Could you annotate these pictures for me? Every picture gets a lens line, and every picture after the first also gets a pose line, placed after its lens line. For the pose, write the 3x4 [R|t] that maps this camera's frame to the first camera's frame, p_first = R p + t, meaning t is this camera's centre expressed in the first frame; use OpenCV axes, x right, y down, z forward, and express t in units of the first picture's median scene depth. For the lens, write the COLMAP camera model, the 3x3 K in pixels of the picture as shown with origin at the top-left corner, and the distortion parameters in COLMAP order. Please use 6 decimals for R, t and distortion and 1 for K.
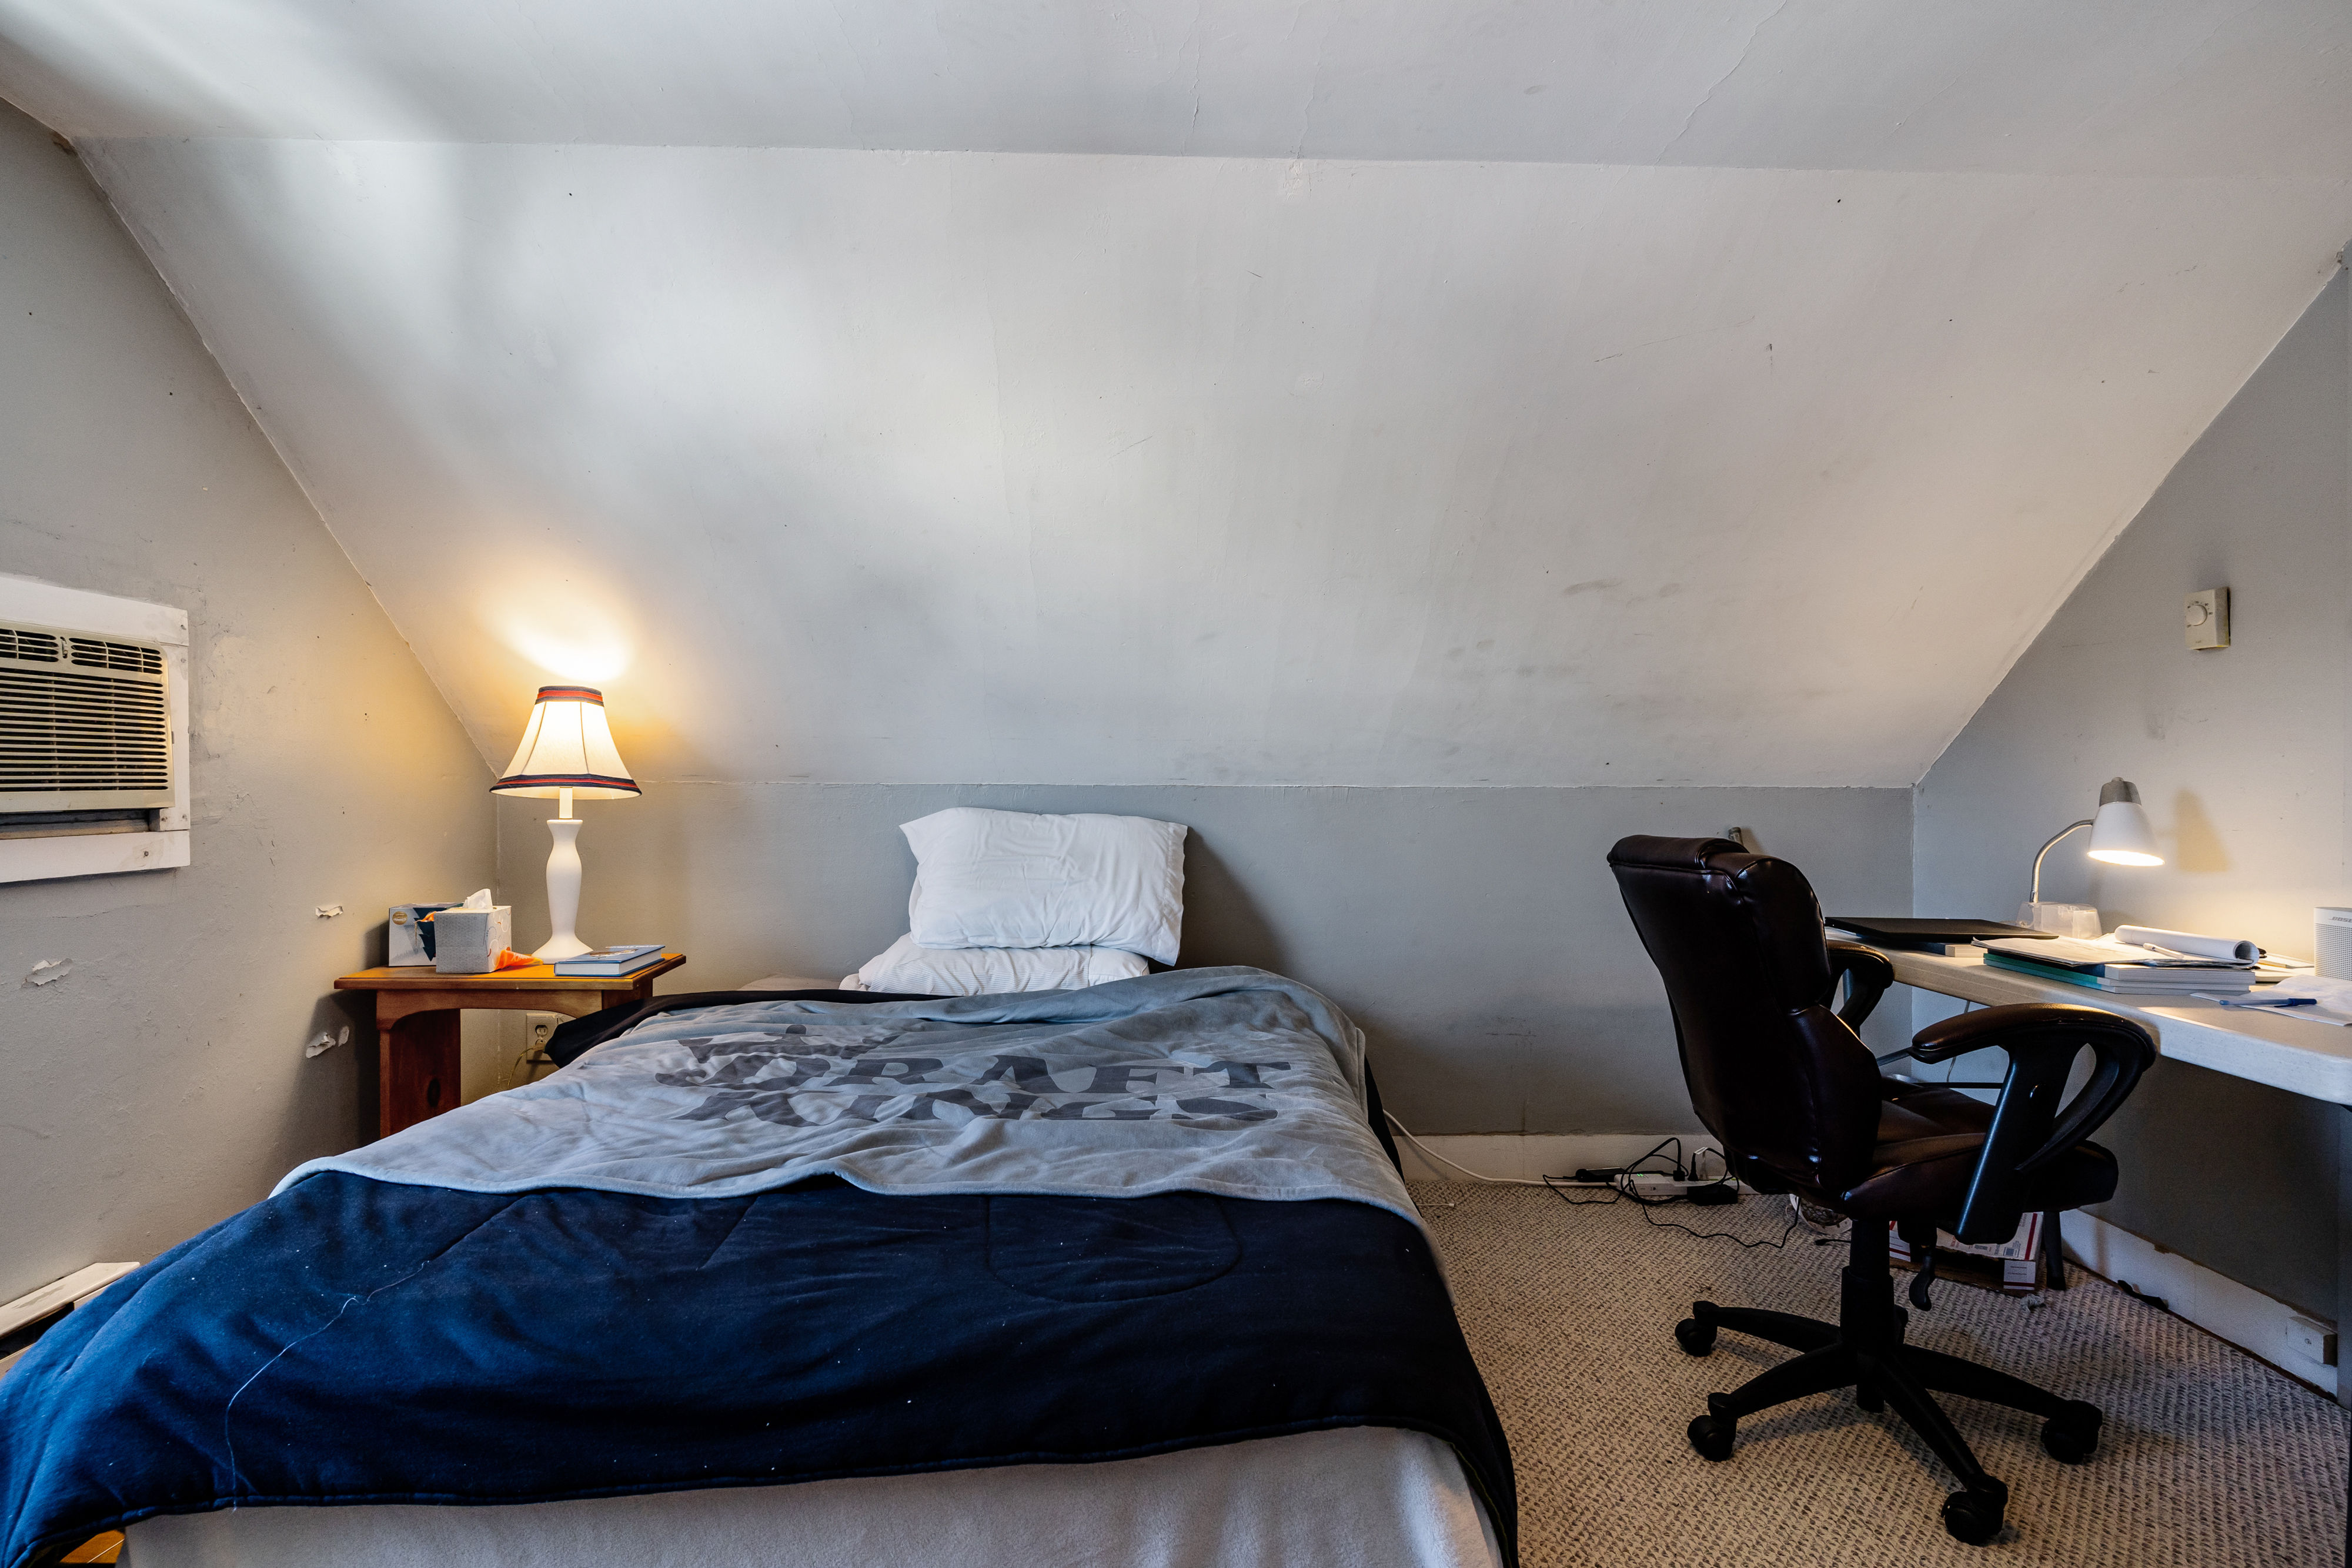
lens RADIAL K [[1147.9, 0, 1173.4], [0, 1147.9, 785.8], [0, 0, 1]] dist [-0.018173, 0.008861]
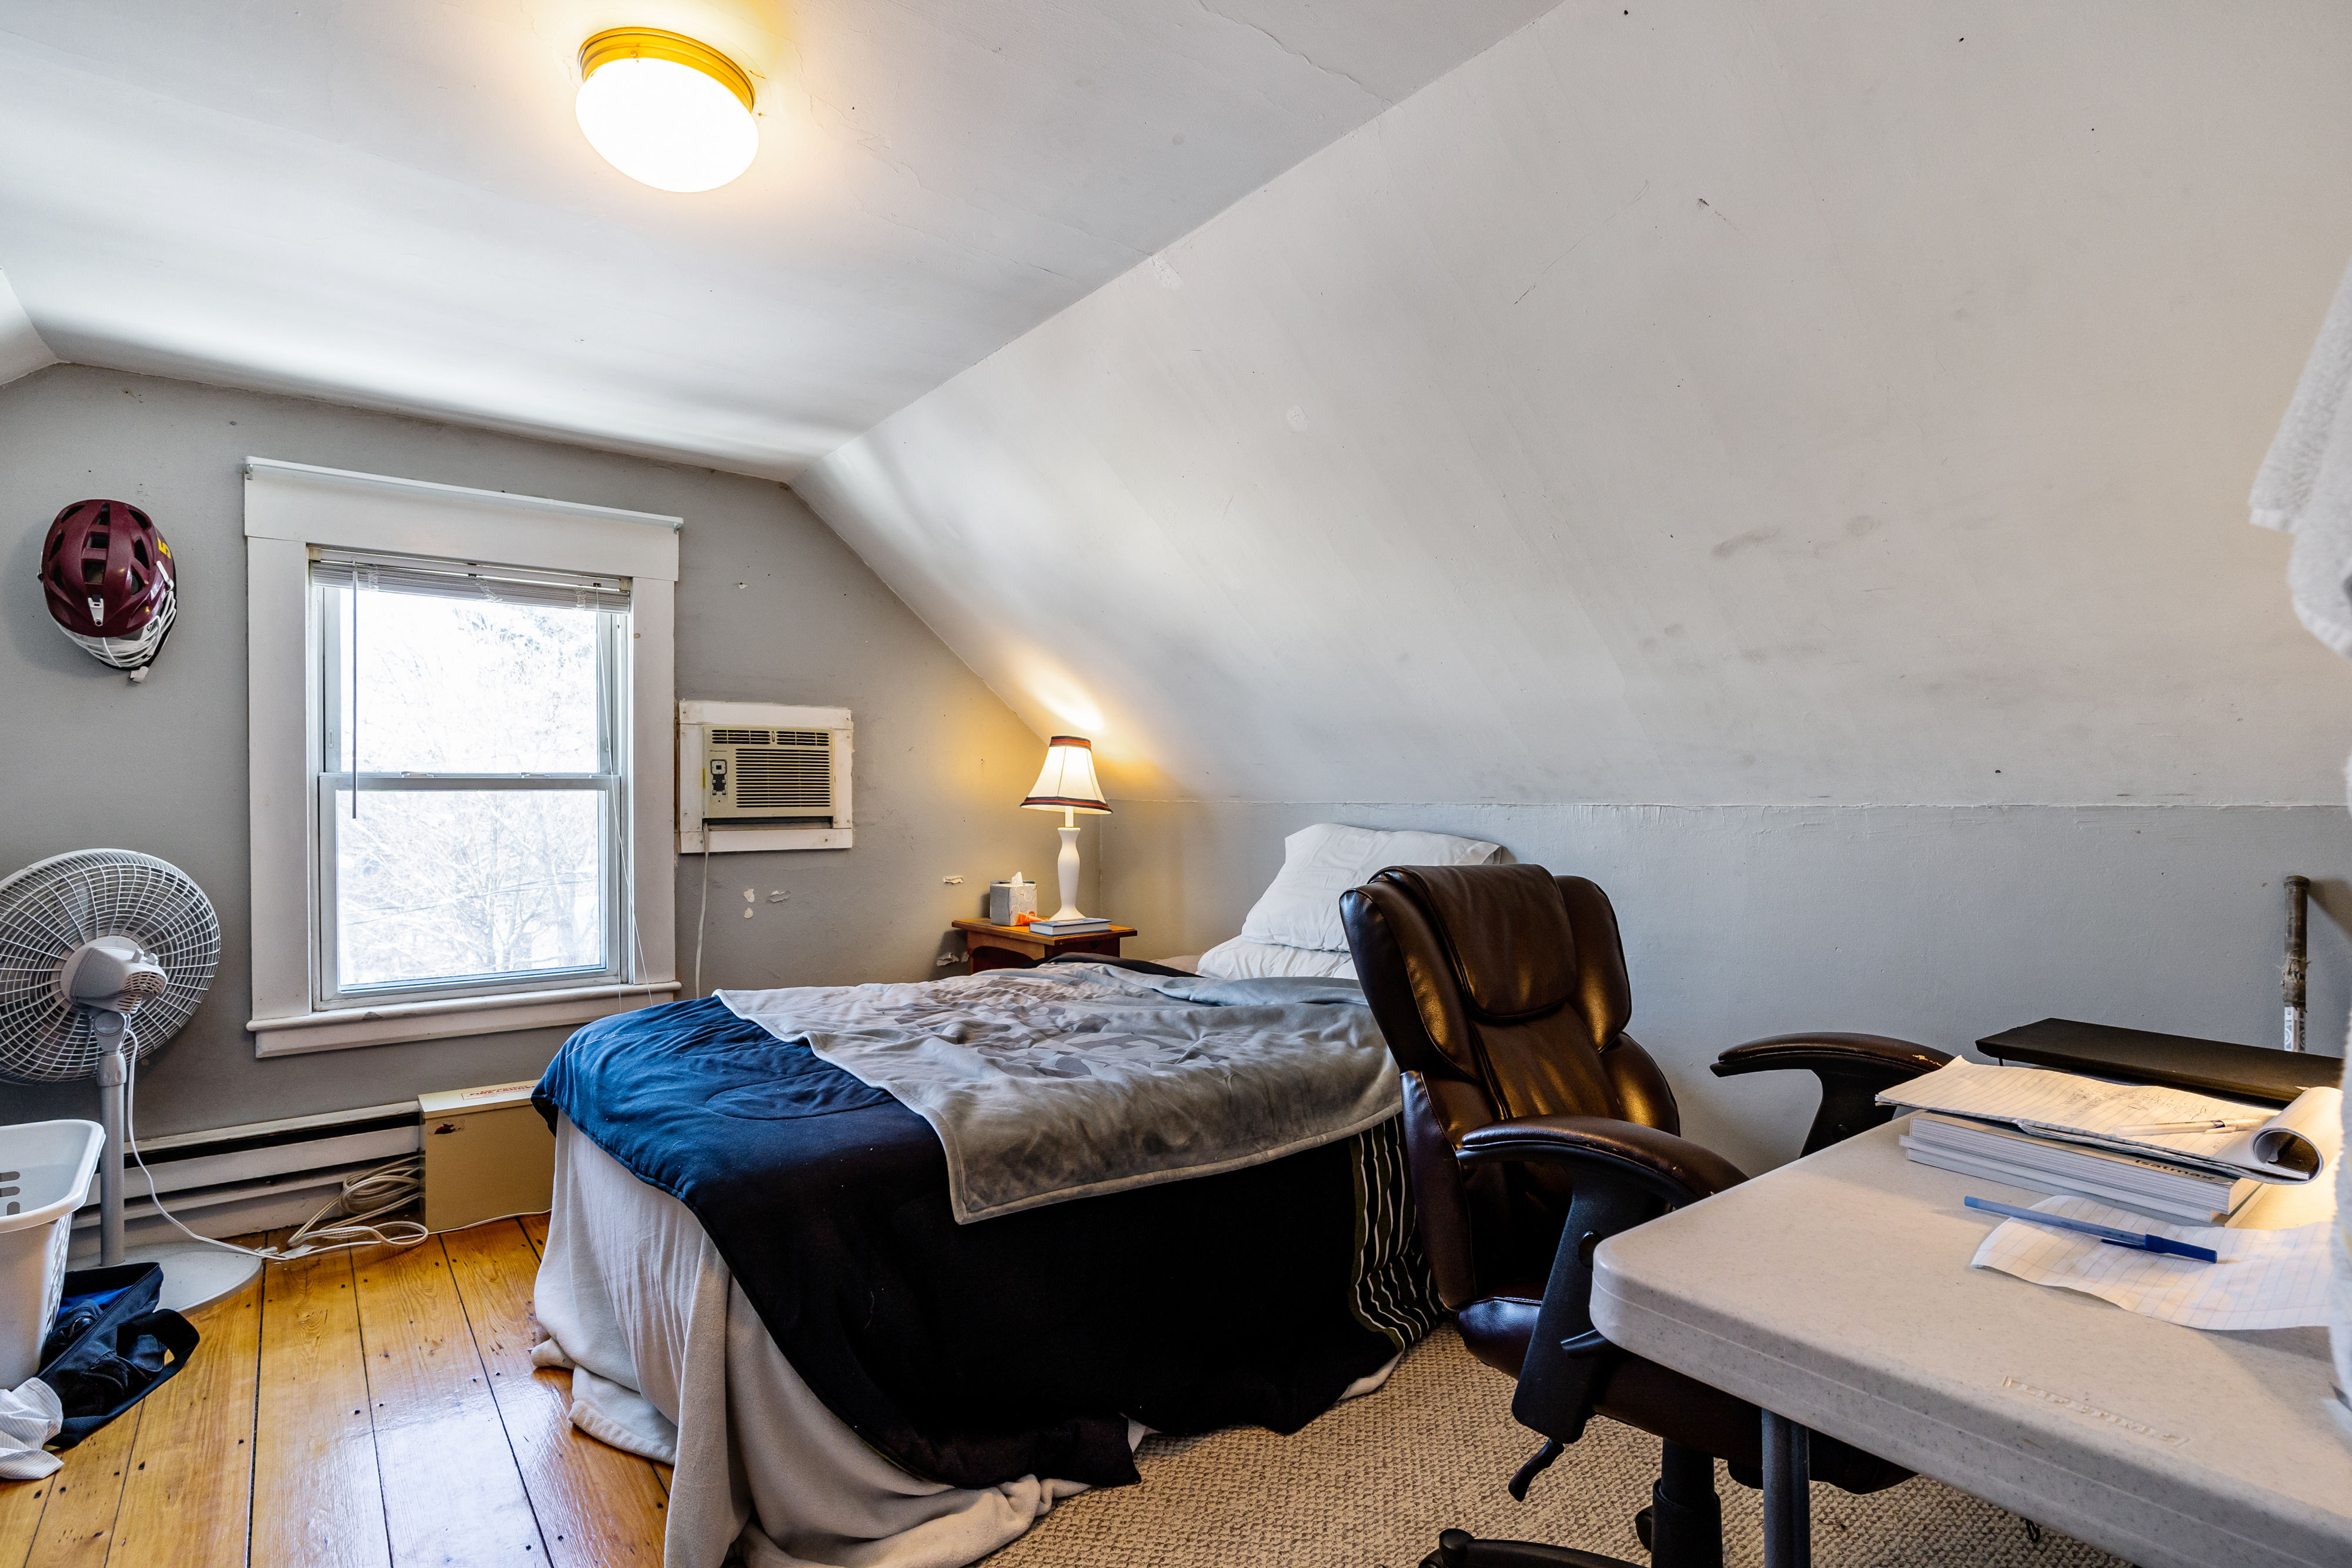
lens RADIAL K [[1147.9, 0, 1156.1], [0, 1147.9, 800.6], [0, 0, 1]] dist [-0.018173, 0.008861]
pose [[0.592301, -0.003083, -0.805711, 0.767300], [0.000184, 0.999993, -0.003692, 0.000415], [0.805717, 0.002038, 0.592298, 0.242844]]
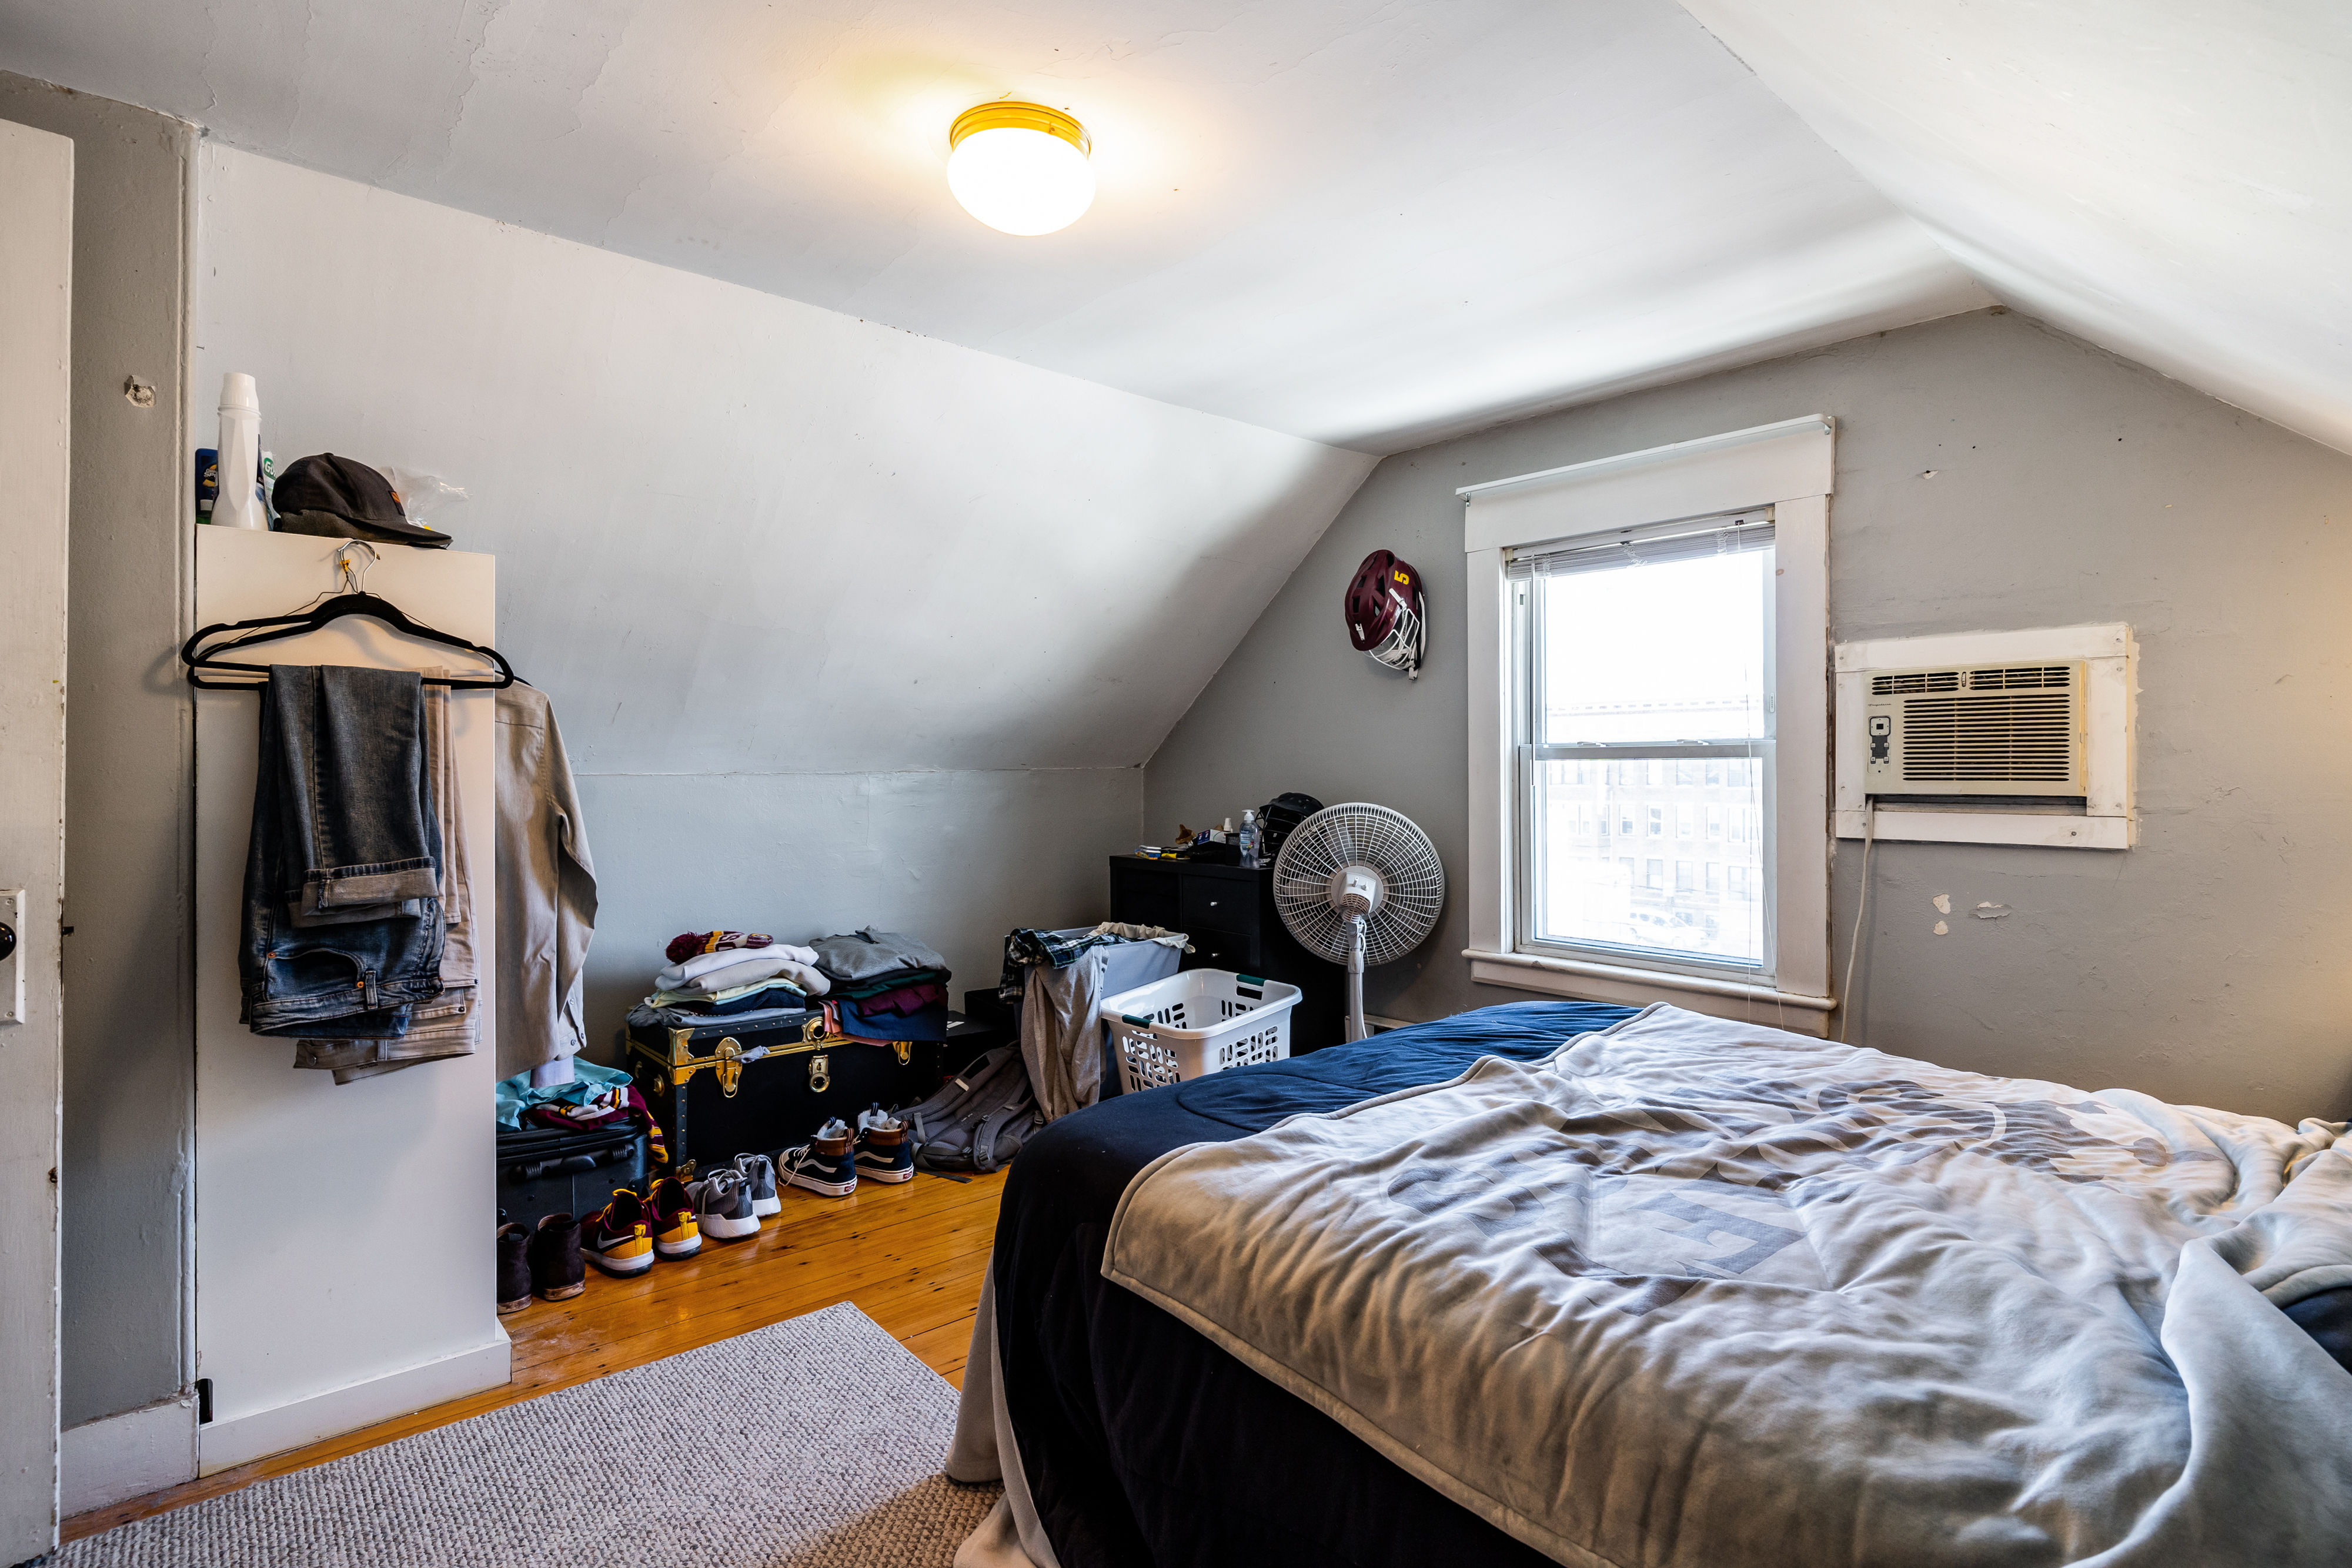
lens RADIAL K [[1147.9, 0, 1176.8], [0, 1147.9, 765.4], [0, 0, 1]] dist [-0.018173, 0.008861]
pose [[-0.758632, -0.003114, -0.651512, 0.492117], [-0.004702, 0.999989, 0.000695, -0.007689], [0.651503, 0.003591, -0.758638, 1.026342]]
